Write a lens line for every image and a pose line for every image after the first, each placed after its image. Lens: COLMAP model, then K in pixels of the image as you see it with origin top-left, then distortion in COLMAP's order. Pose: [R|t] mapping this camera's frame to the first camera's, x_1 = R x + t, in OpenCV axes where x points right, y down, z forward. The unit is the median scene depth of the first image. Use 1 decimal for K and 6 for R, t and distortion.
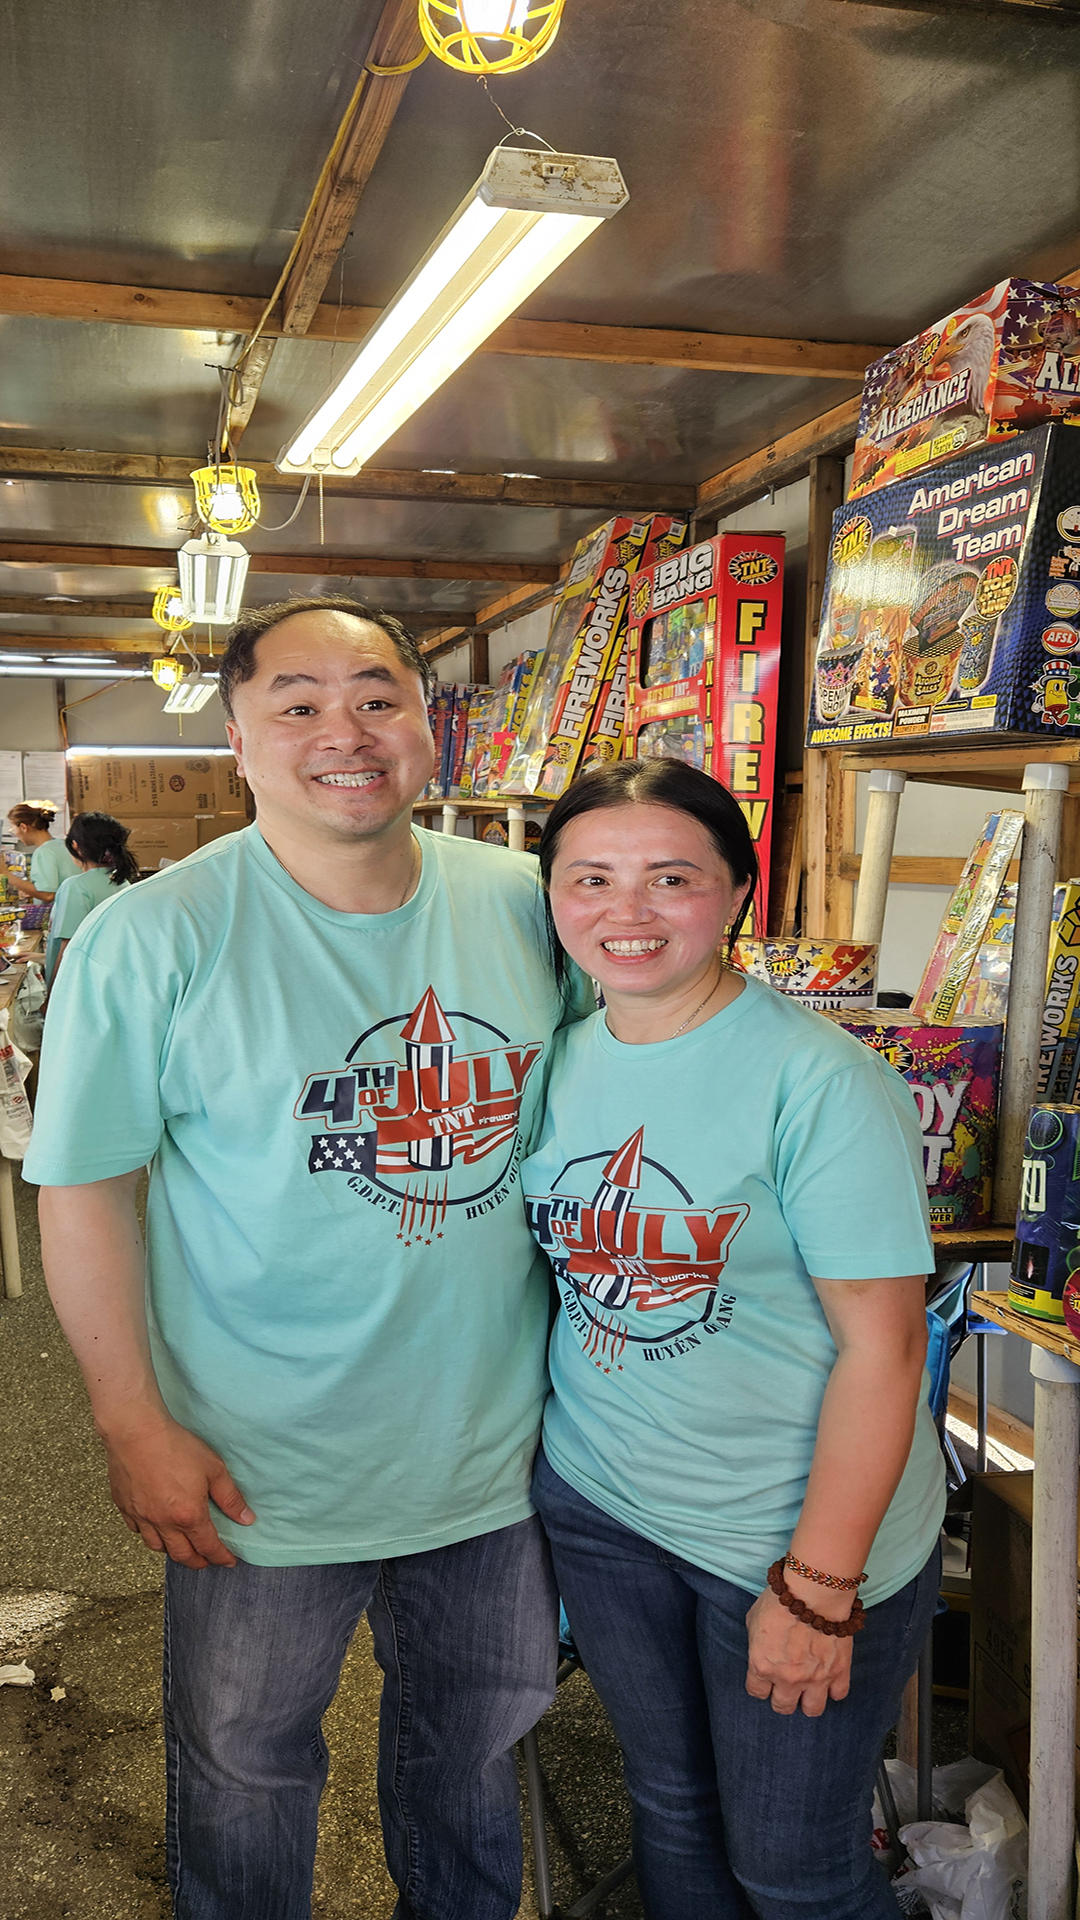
lens RADIAL K [[1461.4, 0, 546.1], [0, 1461.4, 1077.6], [0, 0, 1]] dist [0.083745, -0.075137]
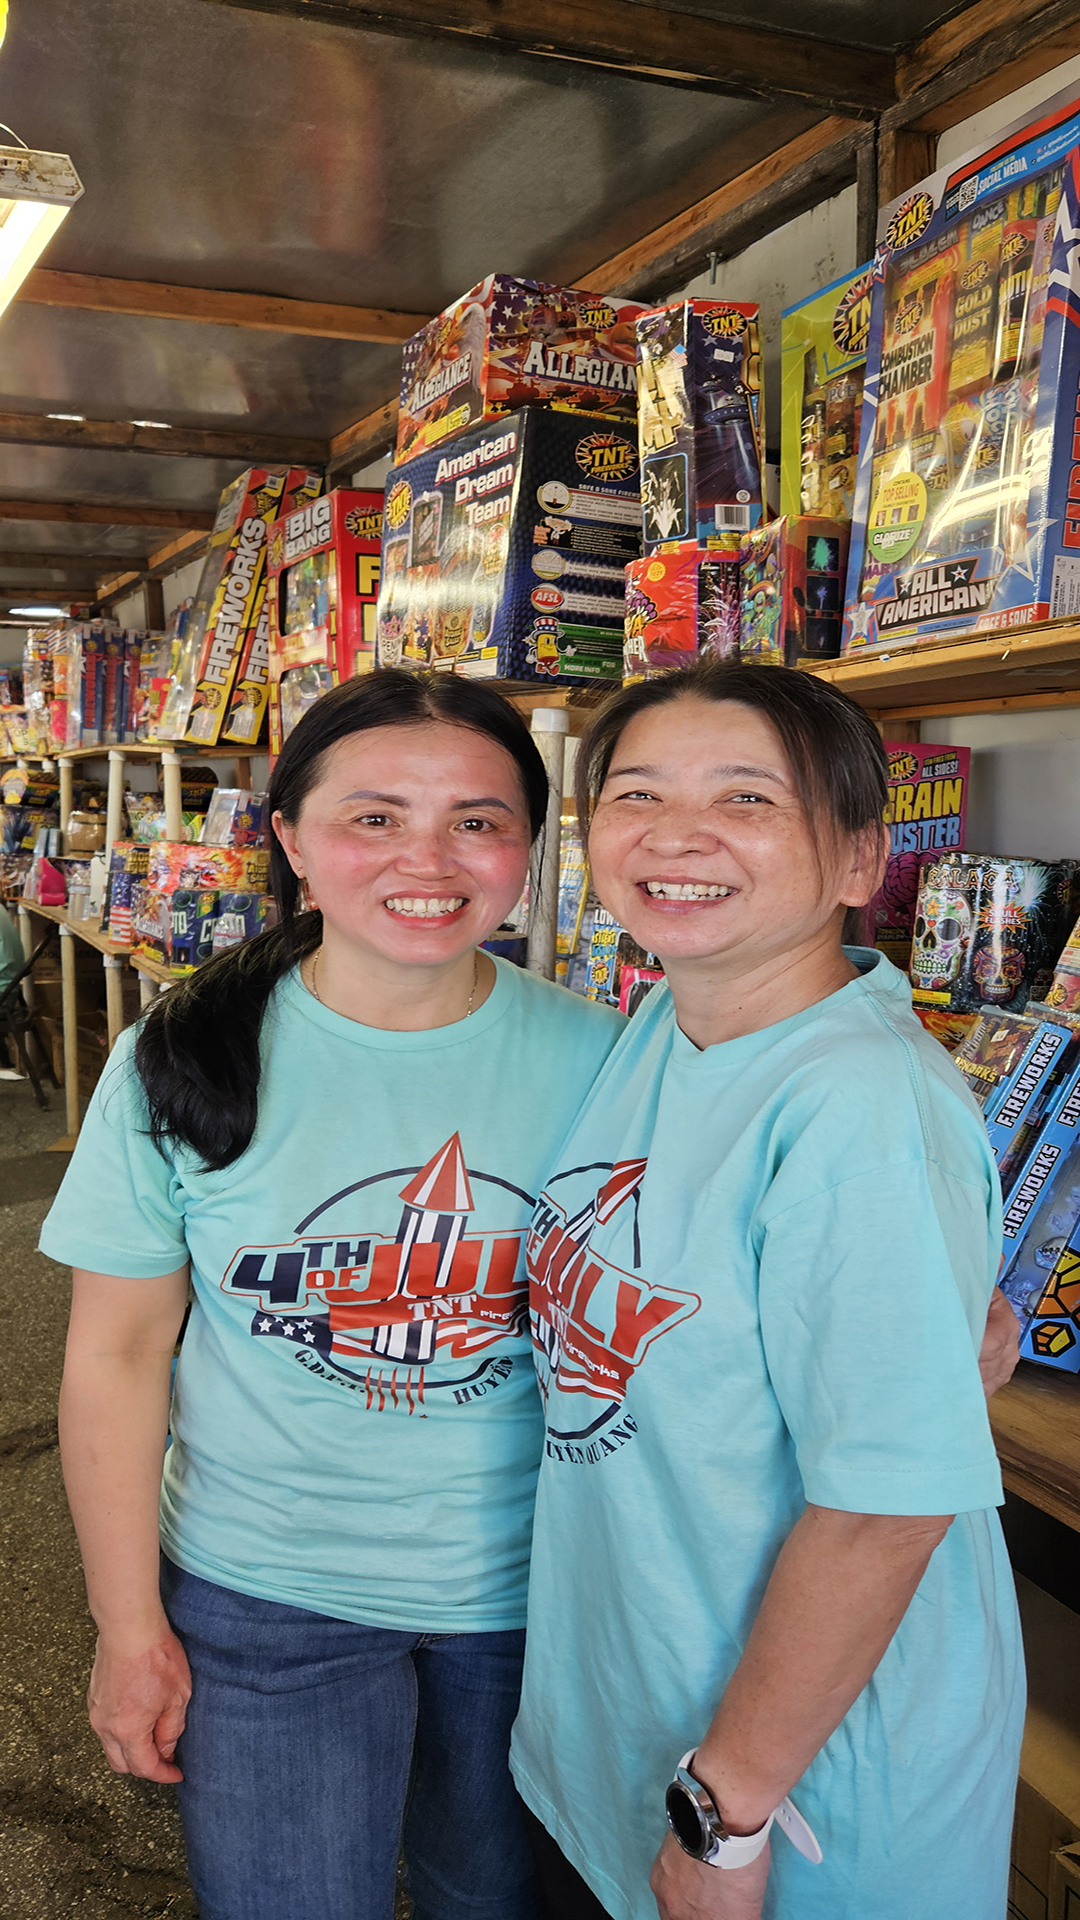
lens RADIAL K [[1461.4, 0, 546.1], [0, 1461.4, 1077.6], [0, 0, 1]] dist [0.083745, -0.075137]
pose [[0.987168, -0.039486, 0.154724, 0.115999], [0.034581, 0.998814, 0.034263, 0.026715], [-0.155893, -0.028473, 0.987363, -0.103067]]
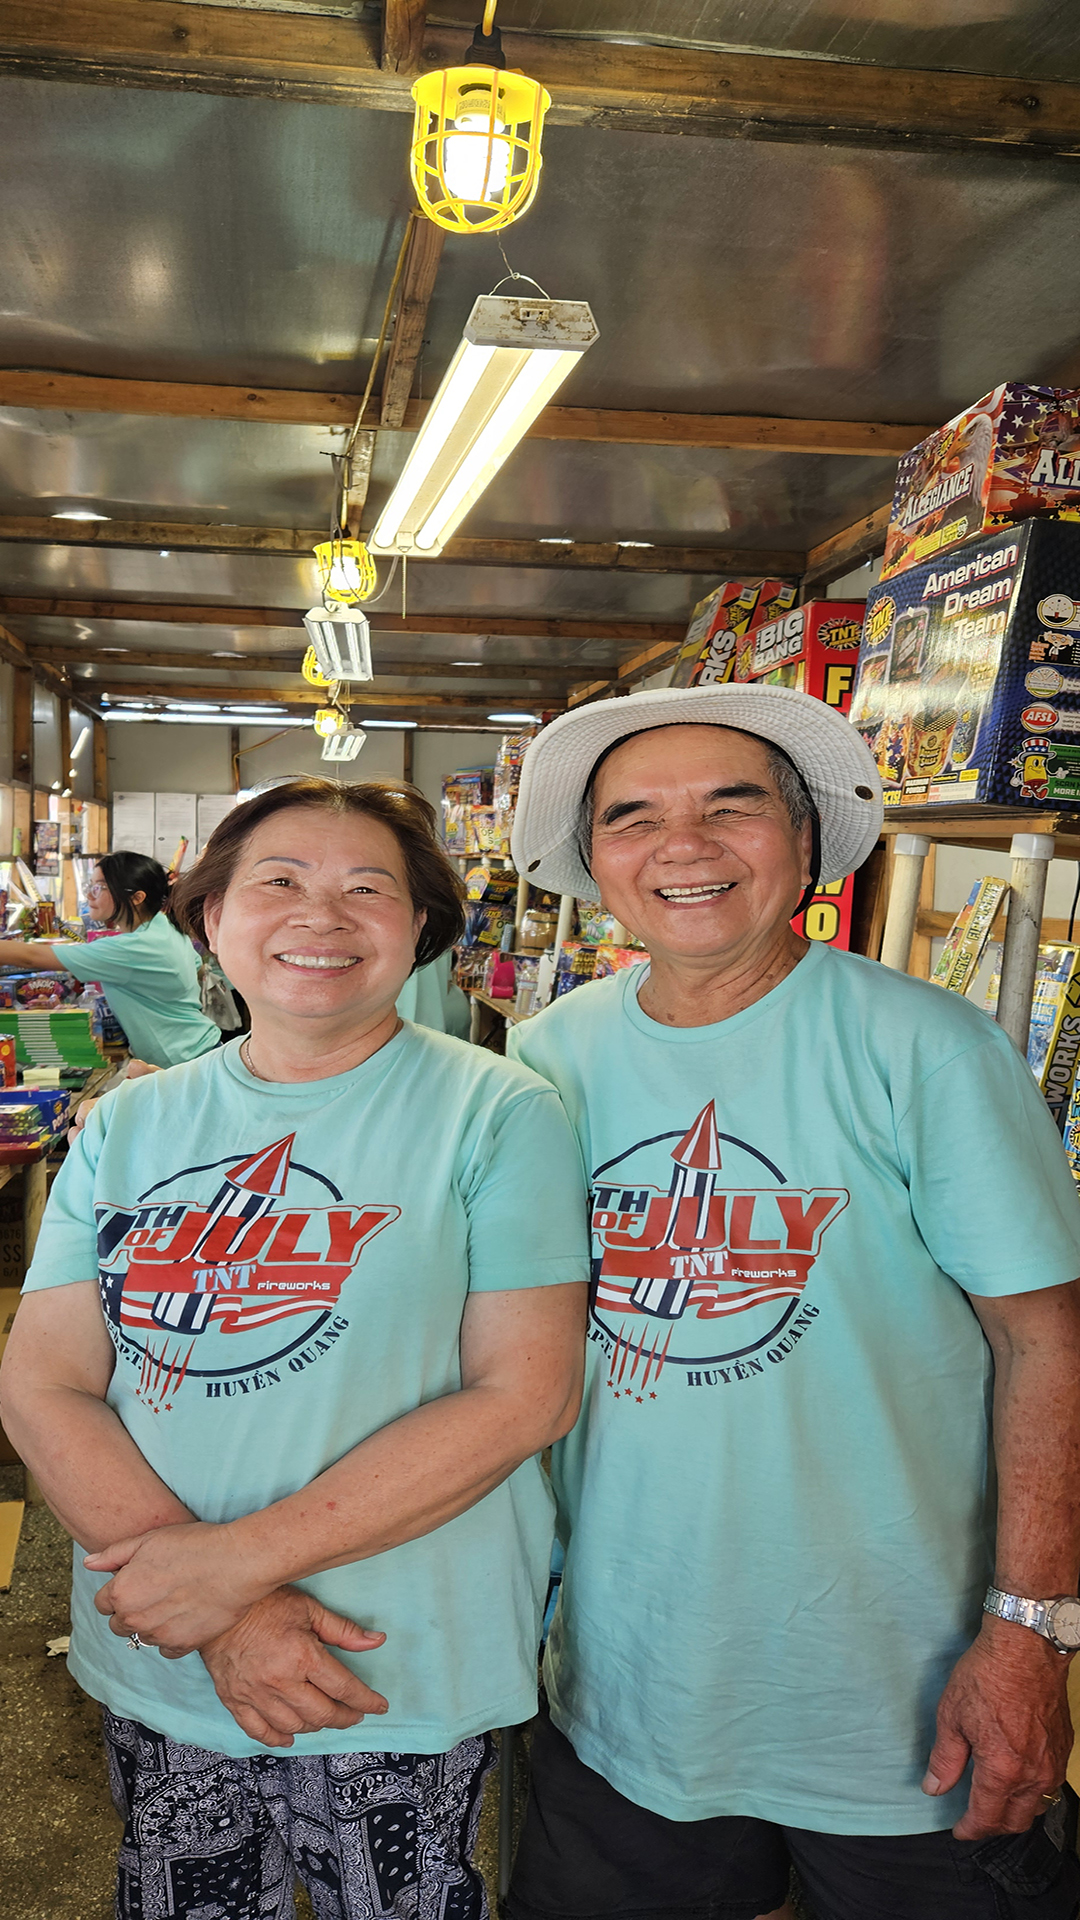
lens RADIAL K [[1478.6, 0, 571.7], [0, 1478.6, 1076.6], [0, 0, 1]] dist [0.090881, -0.085672]
pose [[0.993204, 0.036017, -0.110675, 0.106485], [-0.039364, 0.998827, -0.028210, 0.002743], [0.109529, 0.032375, 0.993456, -0.069014]]
